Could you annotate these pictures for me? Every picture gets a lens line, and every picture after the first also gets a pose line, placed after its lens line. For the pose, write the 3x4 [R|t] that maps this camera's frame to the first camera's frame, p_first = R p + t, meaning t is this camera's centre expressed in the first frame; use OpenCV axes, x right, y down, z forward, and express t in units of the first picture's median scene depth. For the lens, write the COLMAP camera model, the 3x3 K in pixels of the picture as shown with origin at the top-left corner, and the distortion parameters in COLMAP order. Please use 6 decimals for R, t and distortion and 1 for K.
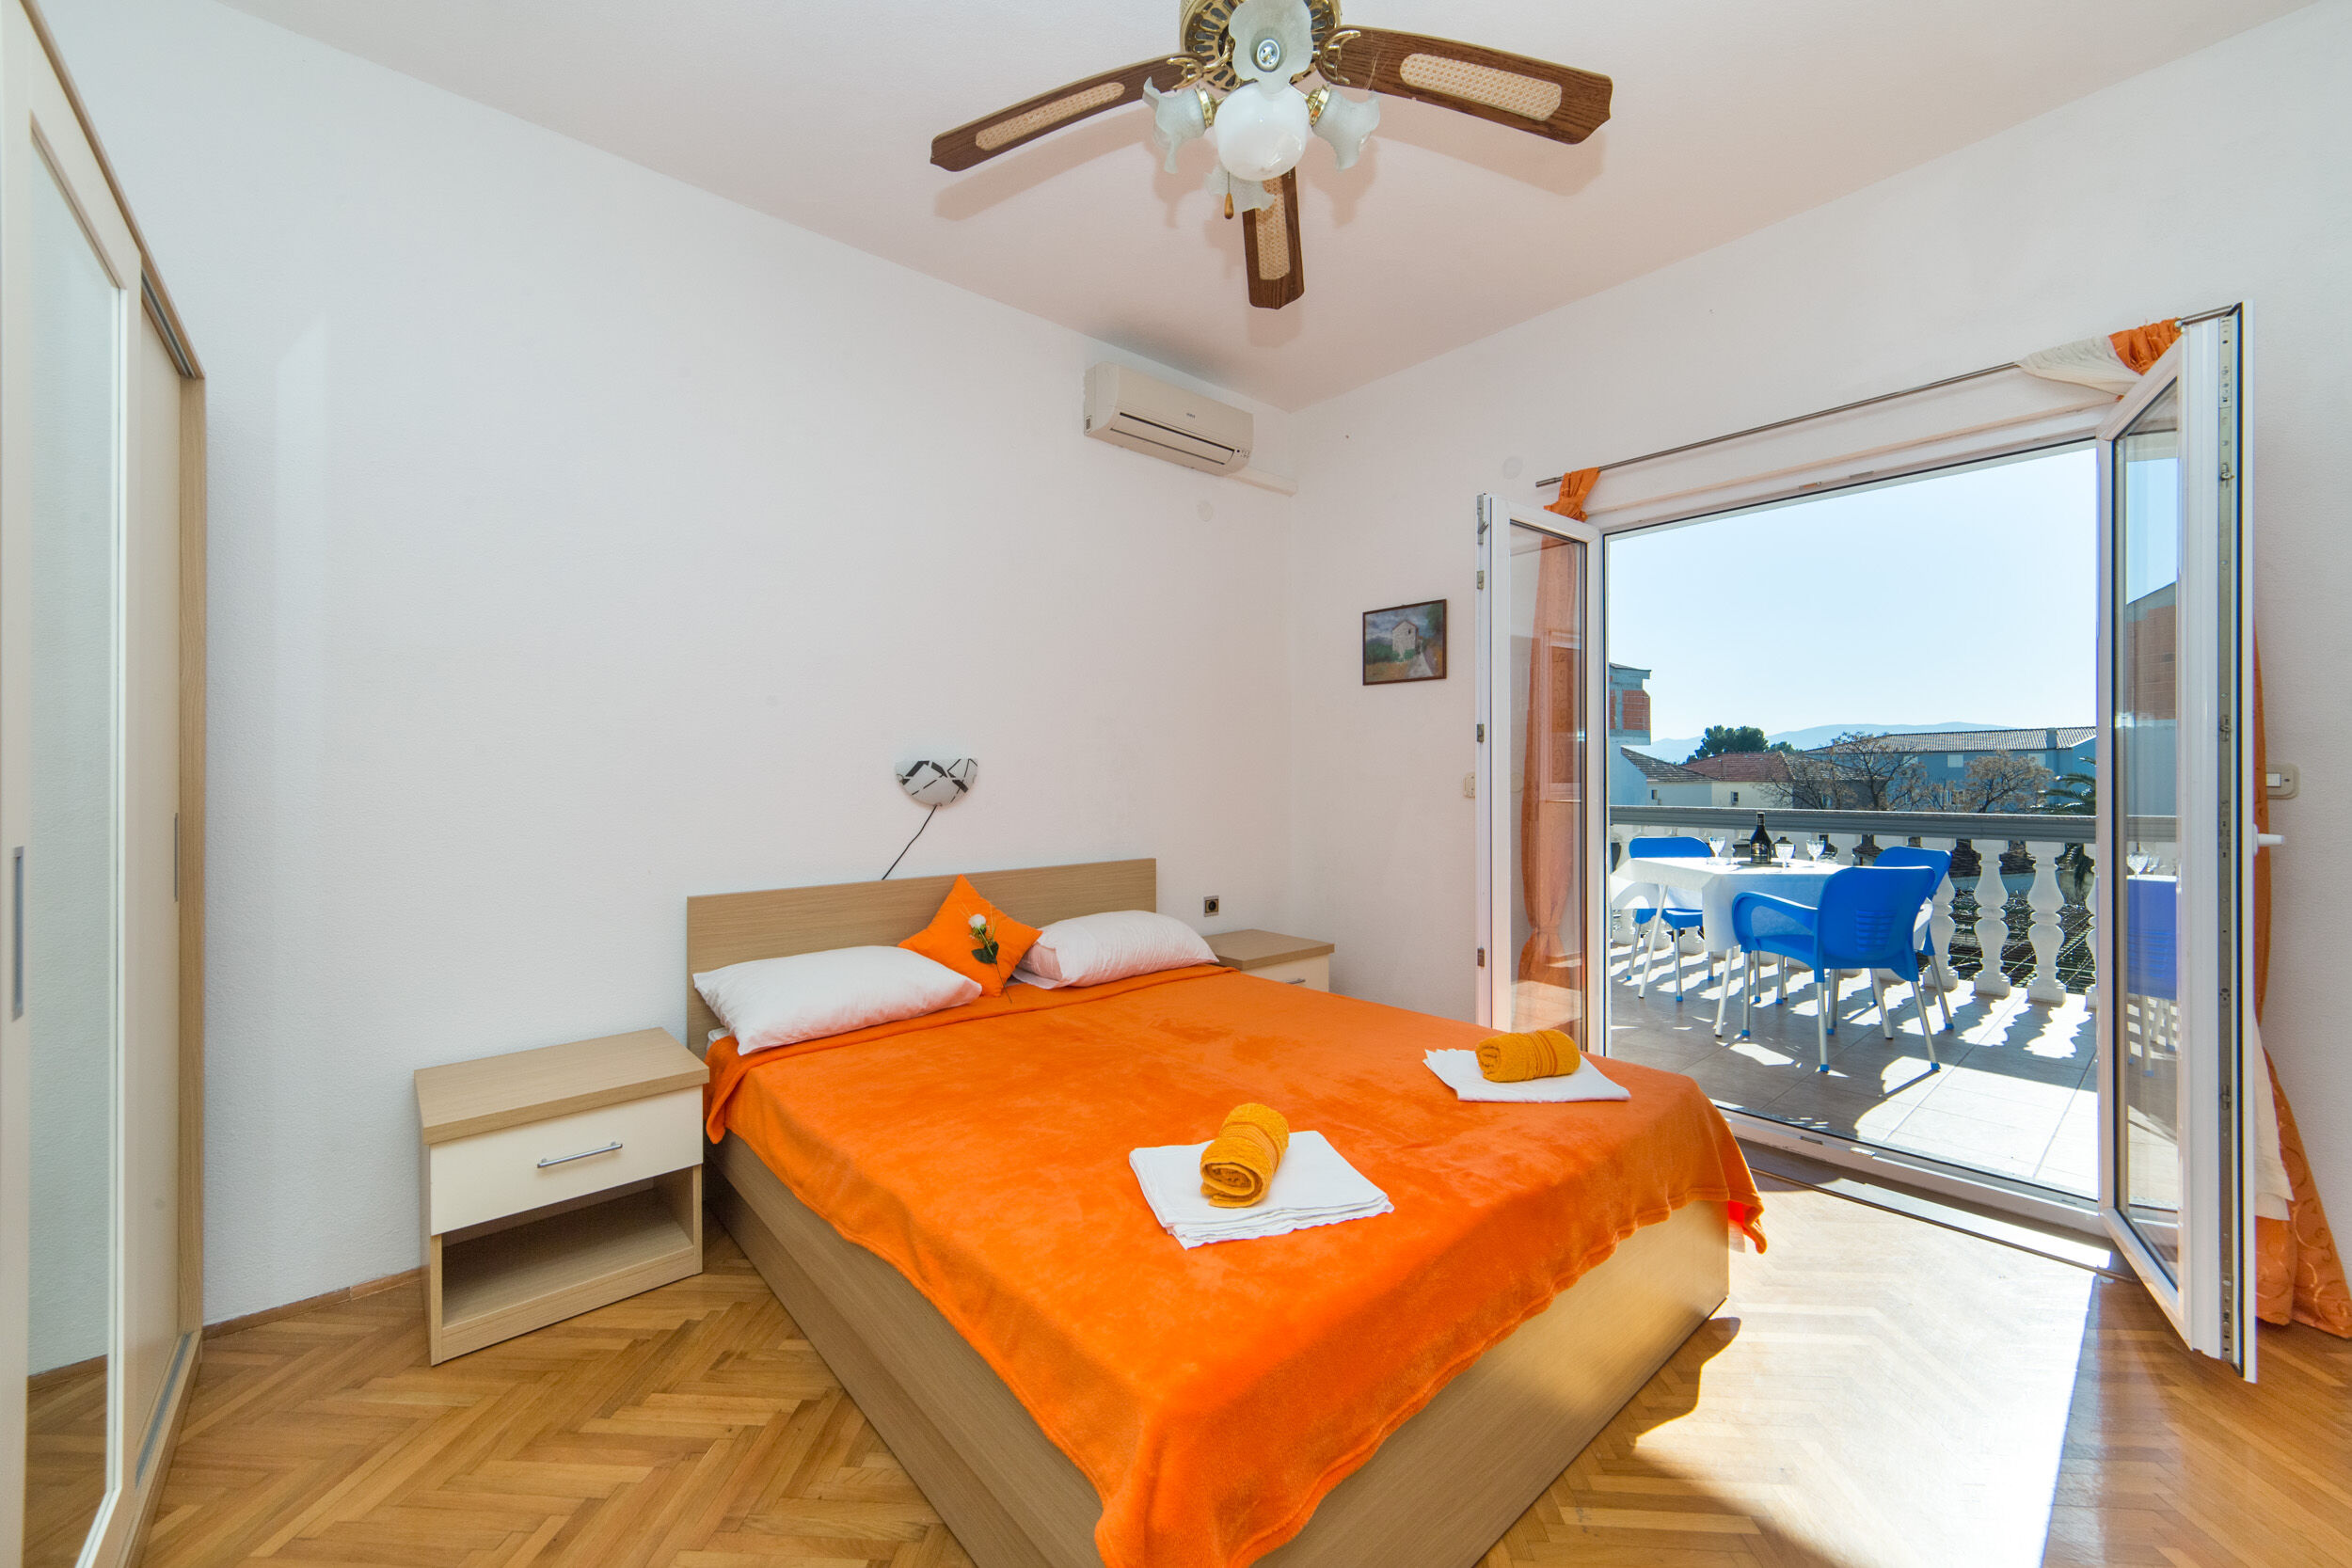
lens RADIAL K [[911.8, 0, 1153.0], [0, 911.8, 777.5], [0, 0, 1]] dist [0.001221, 0.000264]
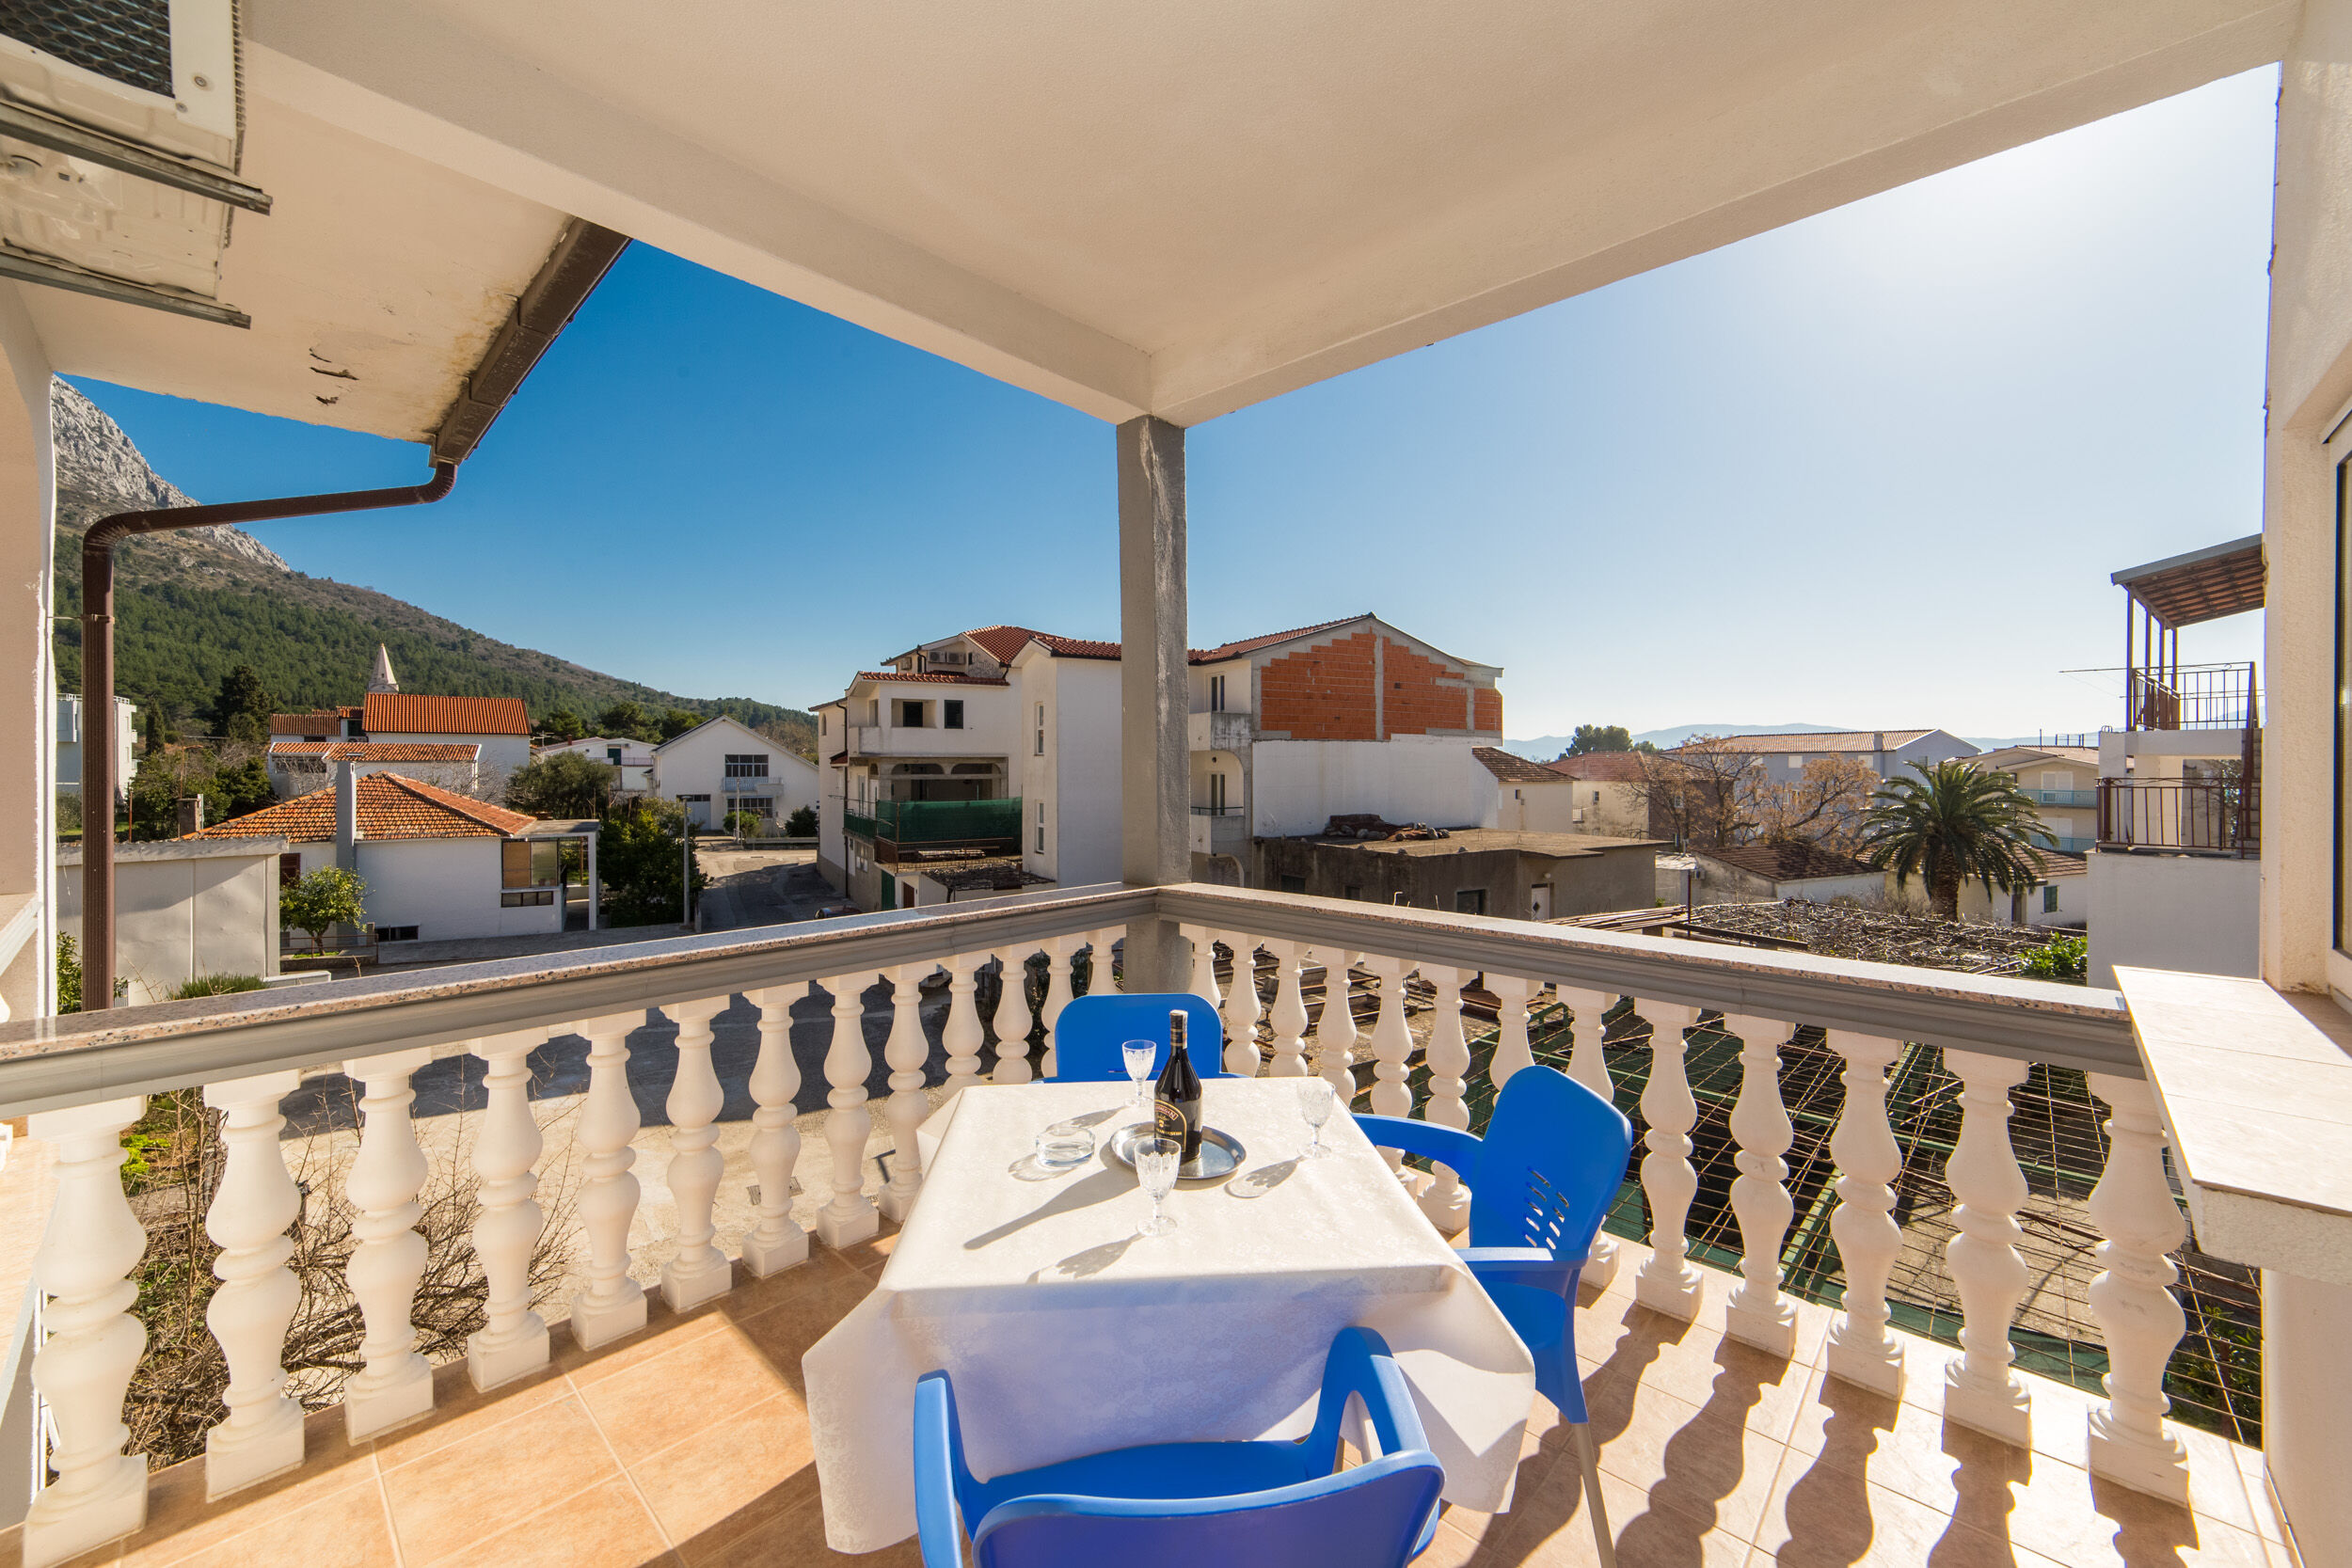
lens RADIAL K [[911.8, 0, 1189.8], [0, 911.8, 773.0], [0, 0, 1]] dist [0.001221, 0.000264]
pose [[0.992195, -0.000415, 0.124698, 0.081496], [0.000205, 0.999999, 0.001696, -0.007546], [-0.124698, -0.001658, 0.992193, 0.073611]]
